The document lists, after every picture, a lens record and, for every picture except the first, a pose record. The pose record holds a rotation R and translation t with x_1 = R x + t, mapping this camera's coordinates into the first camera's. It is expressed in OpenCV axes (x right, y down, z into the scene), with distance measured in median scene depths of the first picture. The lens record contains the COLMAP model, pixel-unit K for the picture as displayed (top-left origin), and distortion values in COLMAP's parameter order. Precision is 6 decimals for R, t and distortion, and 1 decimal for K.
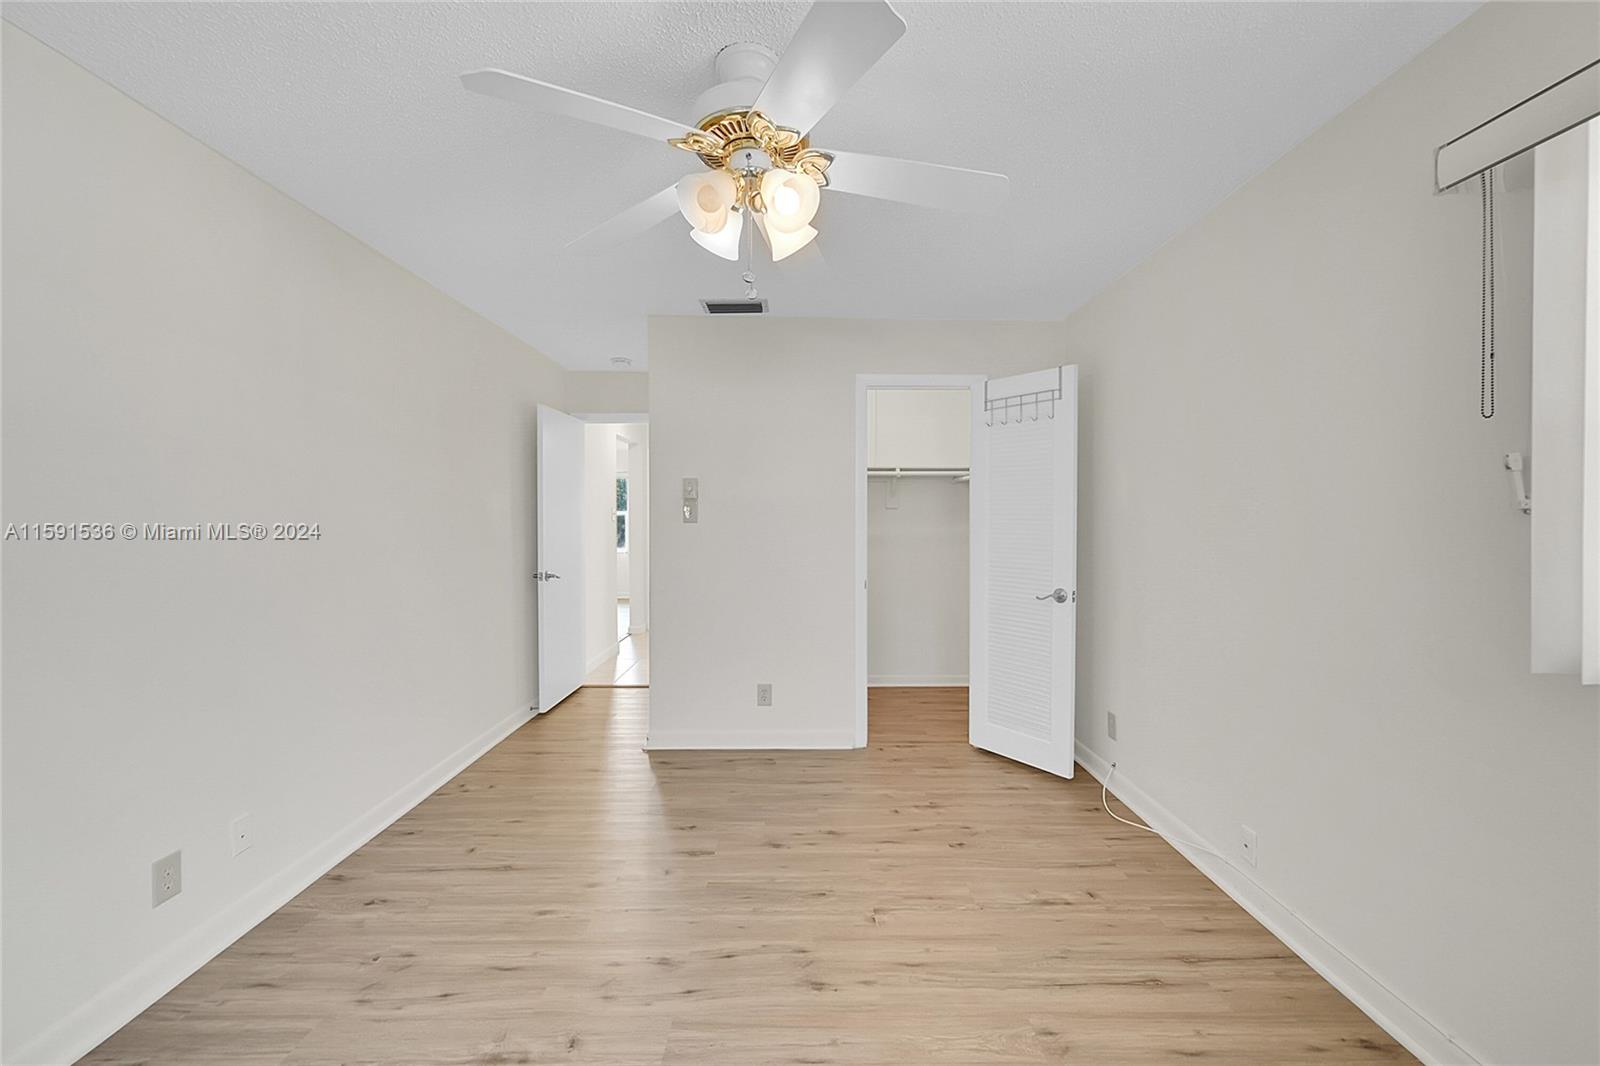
lens RADIAL K [[643.4, 0, 810.2], [0, 643.4, 524.3], [0, 0, 1]] dist [0.000591, -0.000048]
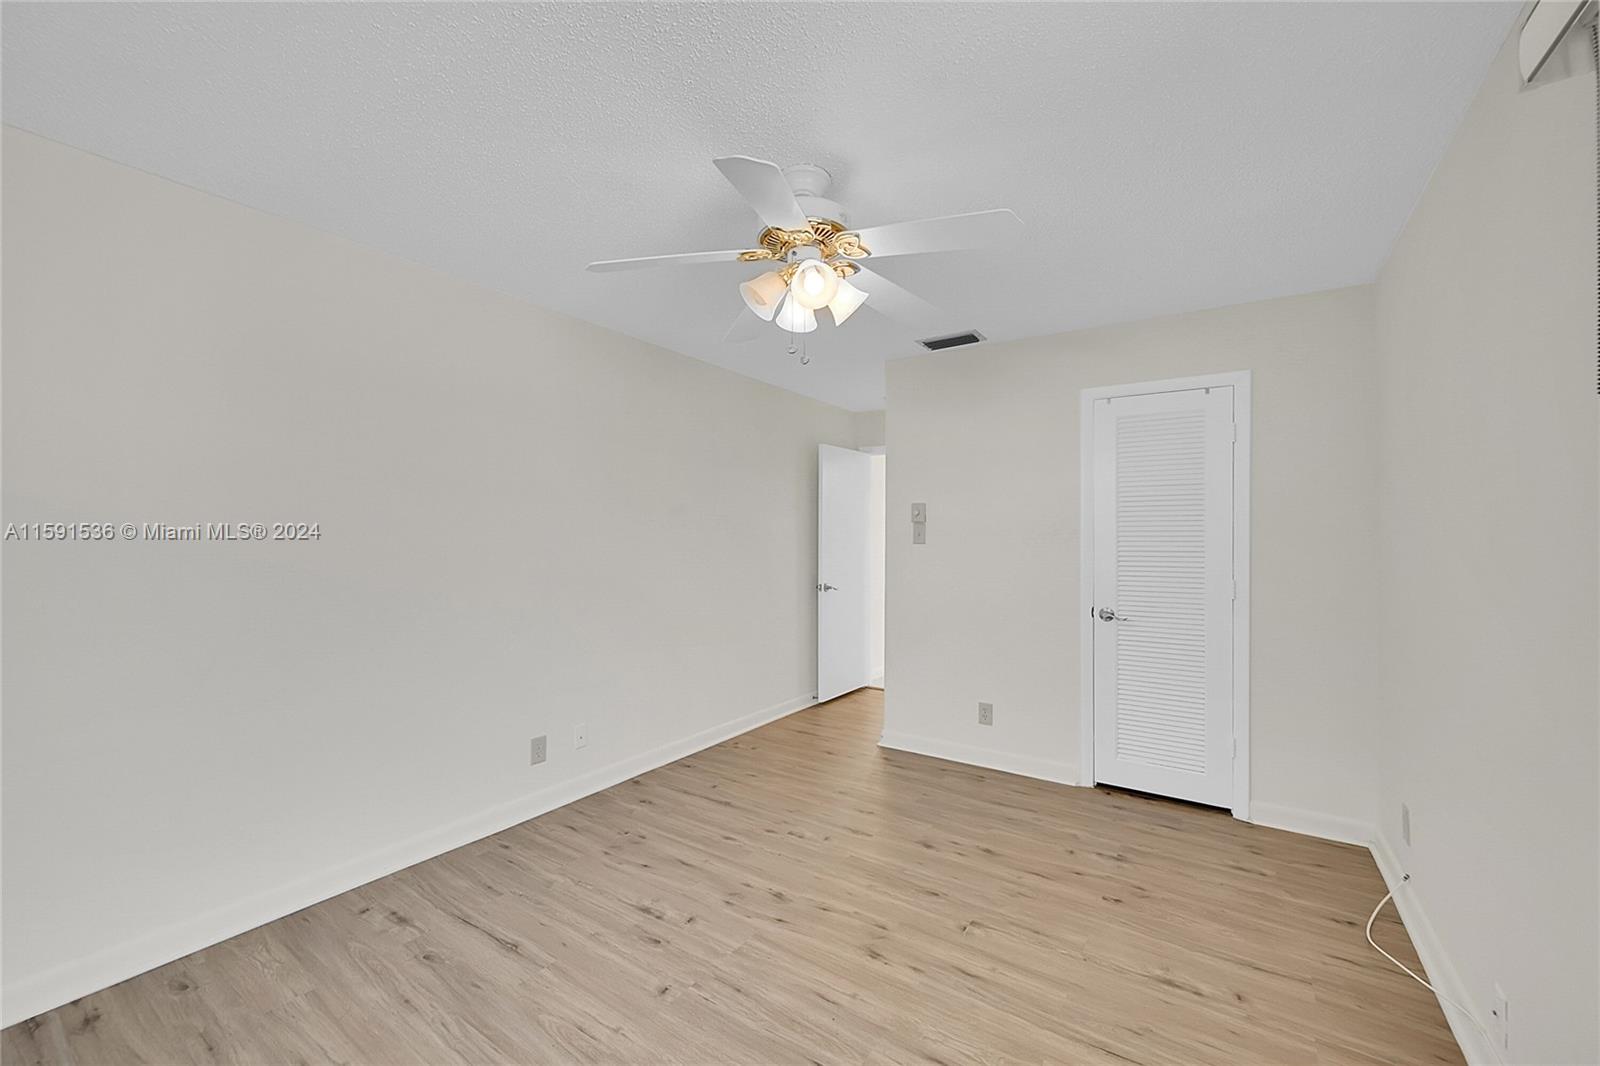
lens RADIAL K [[640.5, 0, 798.6], [0, 640.5, 530.0], [0, 0, 1]] dist [0.000625, 0.000144]
pose [[0.825725, -0.001197, -0.564071, 0.400824], [-0.012052, 0.999732, -0.019764, -0.002826], [0.563944, 0.023117, 0.825490, -0.014627]]
